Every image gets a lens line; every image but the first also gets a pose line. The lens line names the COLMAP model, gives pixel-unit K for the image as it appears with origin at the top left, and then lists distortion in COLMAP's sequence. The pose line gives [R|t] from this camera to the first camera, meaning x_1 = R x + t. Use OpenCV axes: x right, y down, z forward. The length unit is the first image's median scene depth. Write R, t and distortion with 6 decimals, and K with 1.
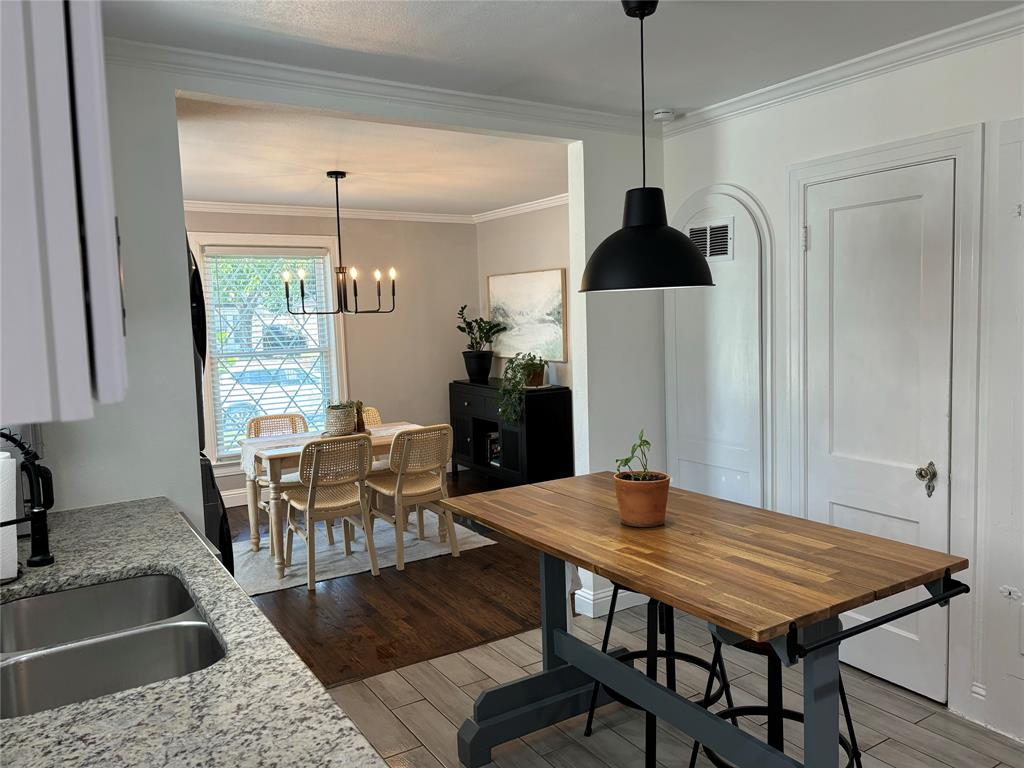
lens RADIAL K [[770.9, 0, 509.7], [0, 770.9, 384.7], [0, 0, 1]] dist [0.036415, -0.028430]
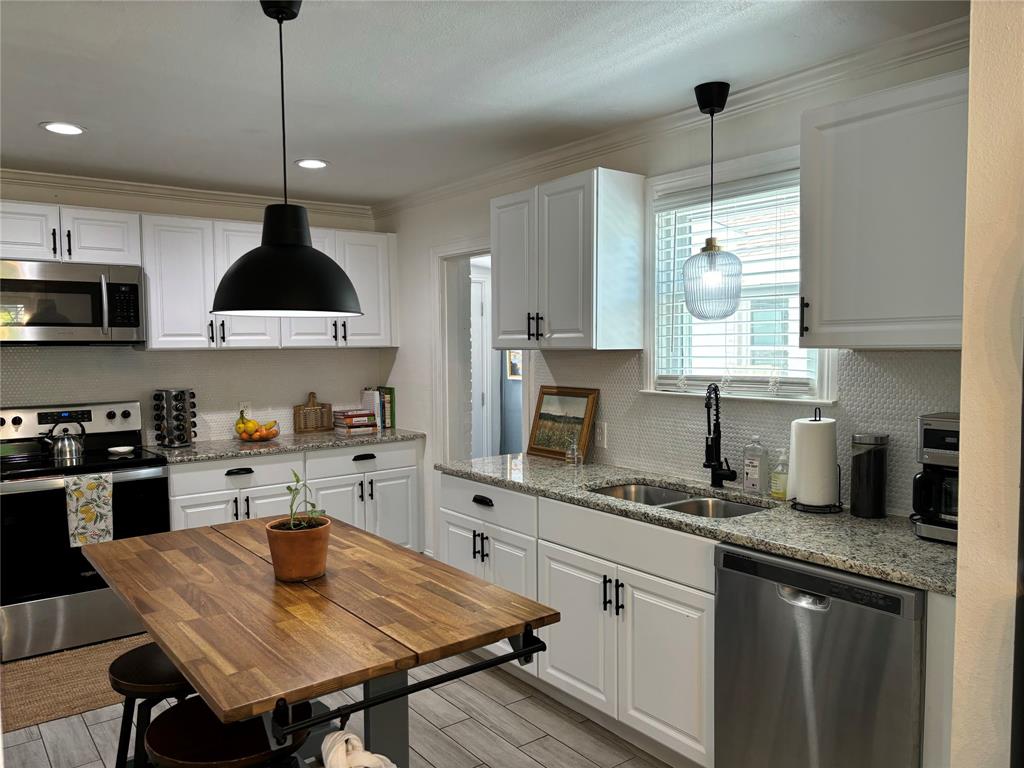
lens RADIAL K [[770.9, 0, 514.7], [0, 770.9, 383.2], [0, 0, 1]] dist [0.036415, -0.028430]
pose [[-0.994573, 0.046401, -0.093118, -0.001643], [0.032440, 0.988722, 0.146205, -0.166603], [0.098852, 0.142391, -0.984862, 1.906267]]
